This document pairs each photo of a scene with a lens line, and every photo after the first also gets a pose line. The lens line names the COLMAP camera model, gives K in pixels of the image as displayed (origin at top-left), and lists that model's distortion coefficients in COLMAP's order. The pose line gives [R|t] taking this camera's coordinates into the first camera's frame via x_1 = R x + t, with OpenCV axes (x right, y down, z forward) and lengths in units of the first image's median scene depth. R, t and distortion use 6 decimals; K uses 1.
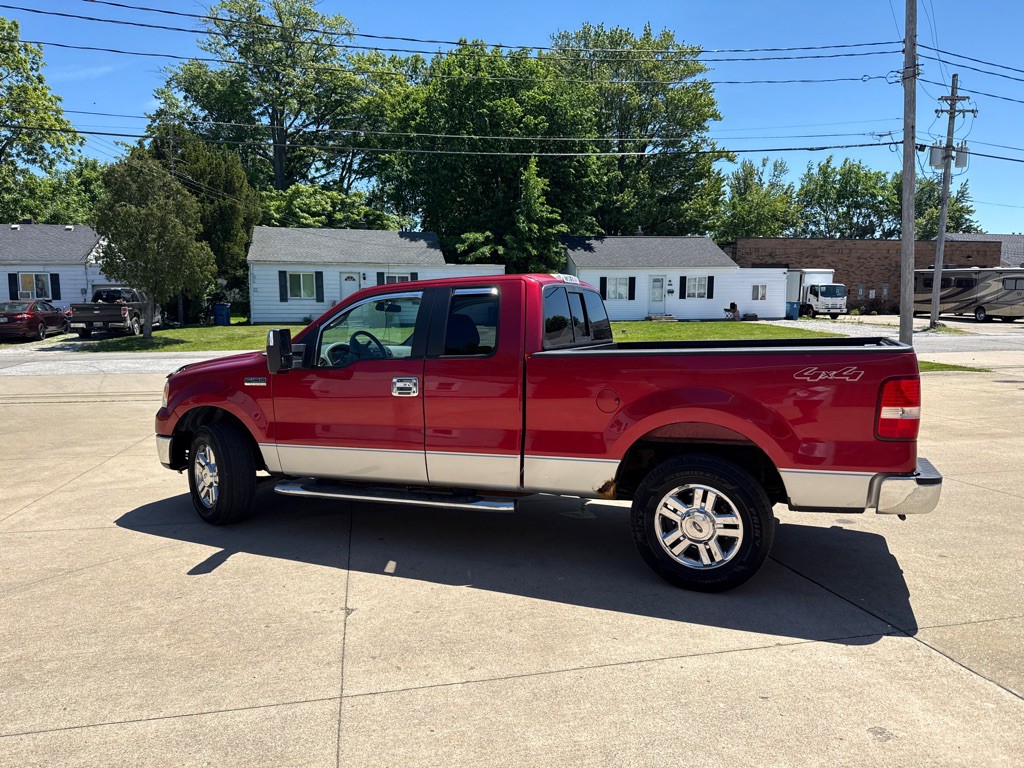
lens RADIAL K [[709.0, 0, 514.4], [0, 709.0, 406.7], [0, 0, 1]] dist [0.041117, -0.056077]
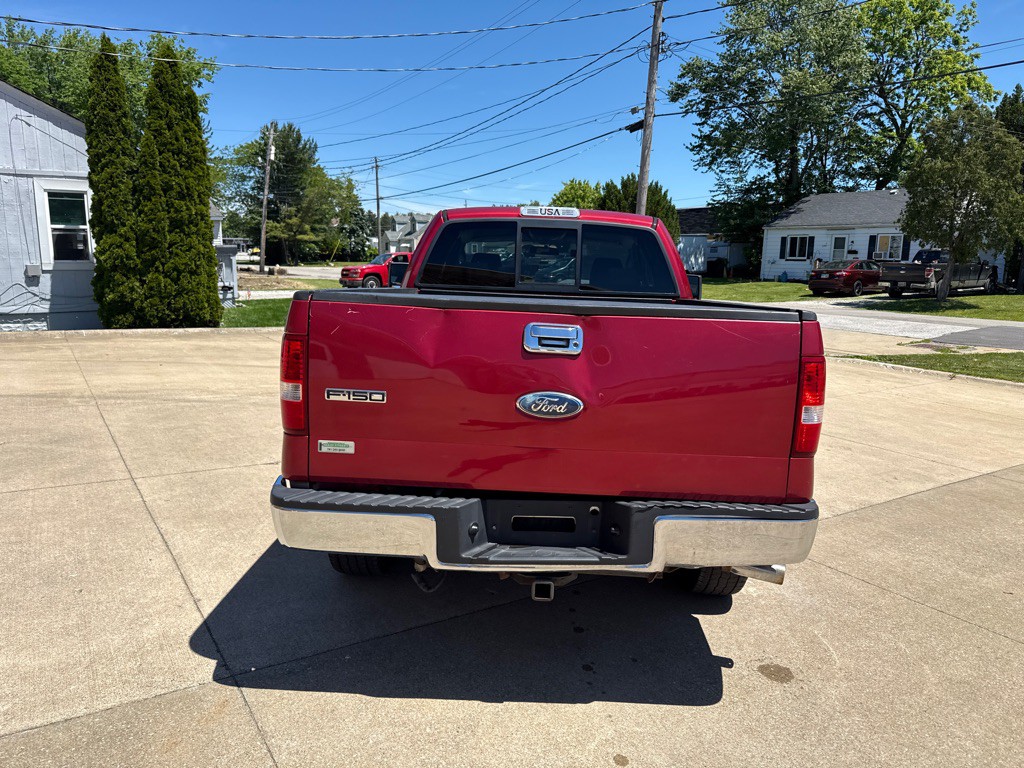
lens RADIAL K [[709.0, 0, 528.5], [0, 709.0, 405.4], [0, 0, 1]] dist [0.041117, -0.056077]
pose [[0.379692, 0.198961, -0.903465, 0.132045], [-0.157779, 0.976218, 0.148673, -0.011865], [0.911559, 0.086098, 0.402054, 0.099634]]
